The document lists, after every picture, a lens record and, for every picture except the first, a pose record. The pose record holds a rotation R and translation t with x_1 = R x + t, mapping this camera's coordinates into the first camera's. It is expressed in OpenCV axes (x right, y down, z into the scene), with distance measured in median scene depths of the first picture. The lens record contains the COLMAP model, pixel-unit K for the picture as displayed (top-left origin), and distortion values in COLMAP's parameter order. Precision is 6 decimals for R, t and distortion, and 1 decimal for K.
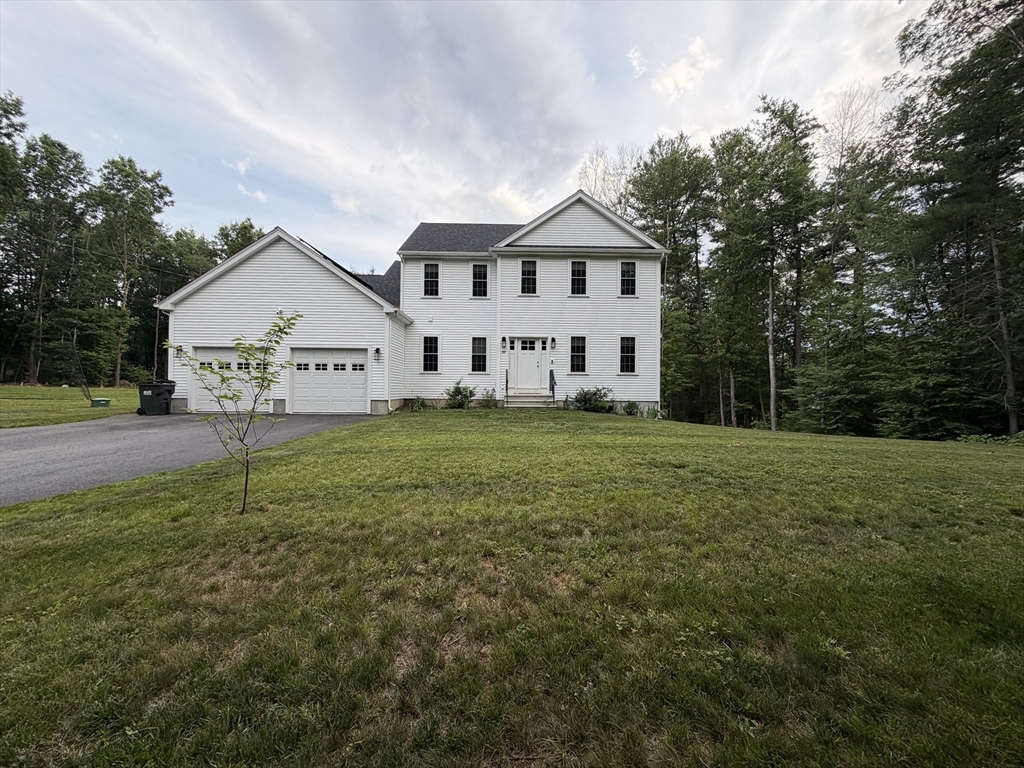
lens RADIAL K [[407.0, 0, 510.9], [0, 407.0, 386.3], [0, 0, 1]] dist [-0.000601, 0.000507]
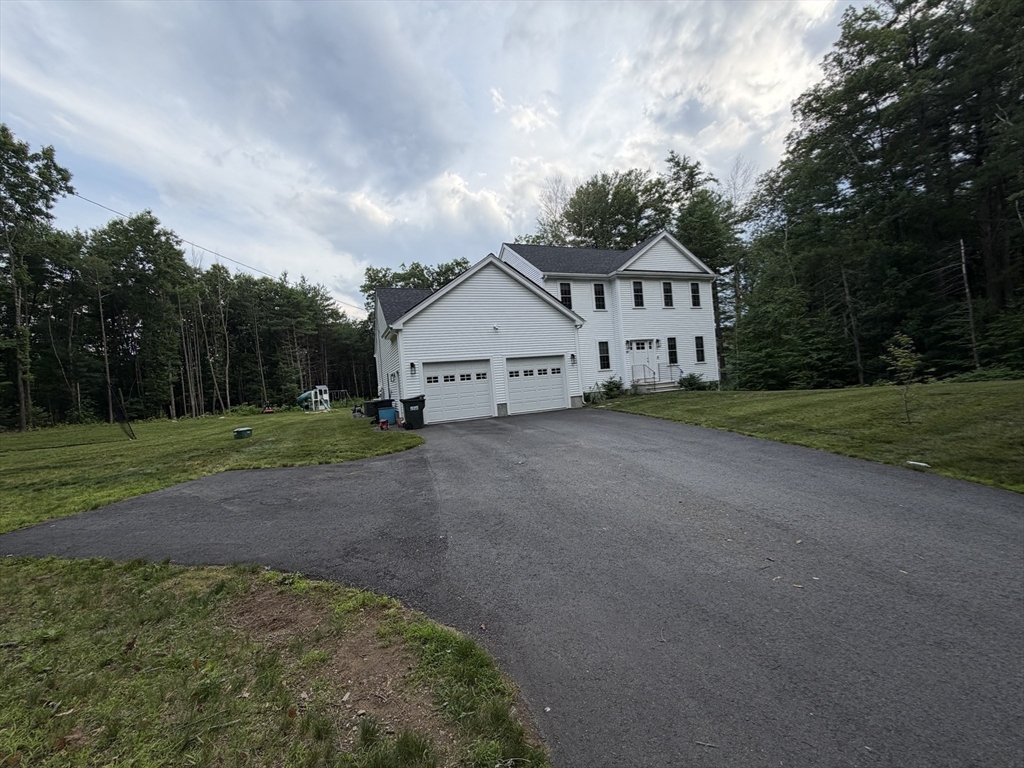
lens RADIAL K [[407.0, 0, 510.9], [0, 407.0, 386.3], [0, 0, 1]] dist [-0.000601, 0.000507]
pose [[0.929973, -0.087851, 0.356976, -0.810909], [0.090400, 0.995860, 0.009572, -0.021569], [-0.356338, 0.023369, 0.934065, -0.069246]]
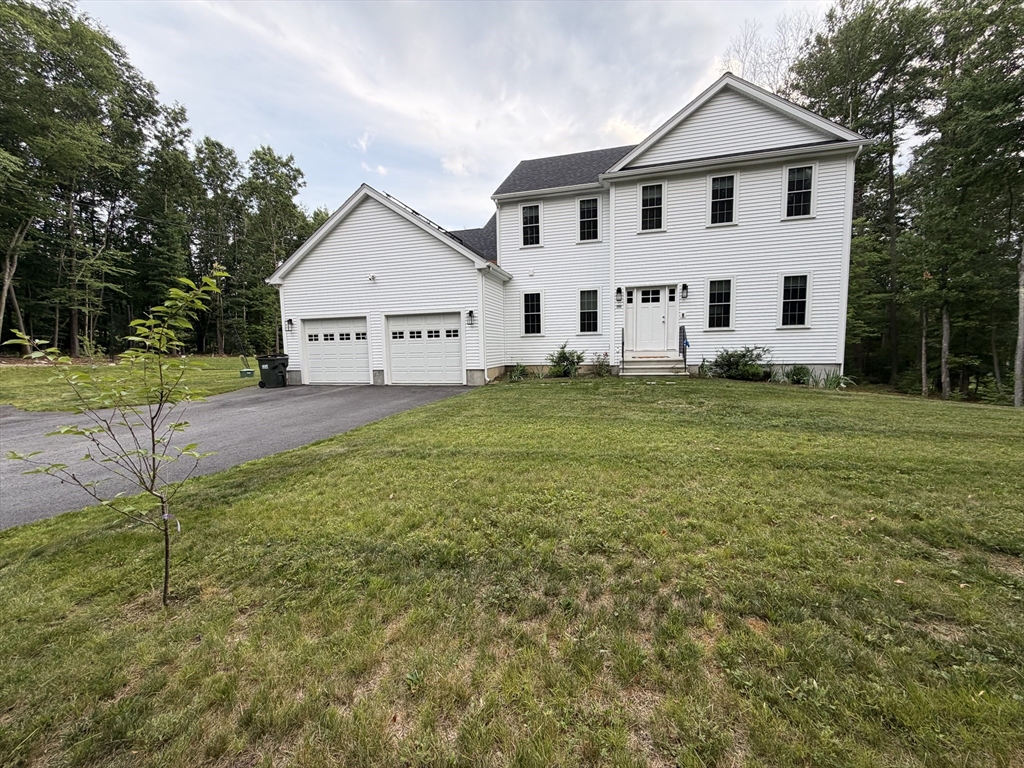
lens RADIAL K [[407.0, 0, 510.9], [0, 407.0, 386.3], [0, 0, 1]] dist [-0.000601, 0.000507]
pose [[0.958356, -0.002021, -0.285568, 0.007103], [0.032600, 0.994212, 0.102369, -0.015646], [0.283709, -0.107416, 0.952875, 0.140488]]
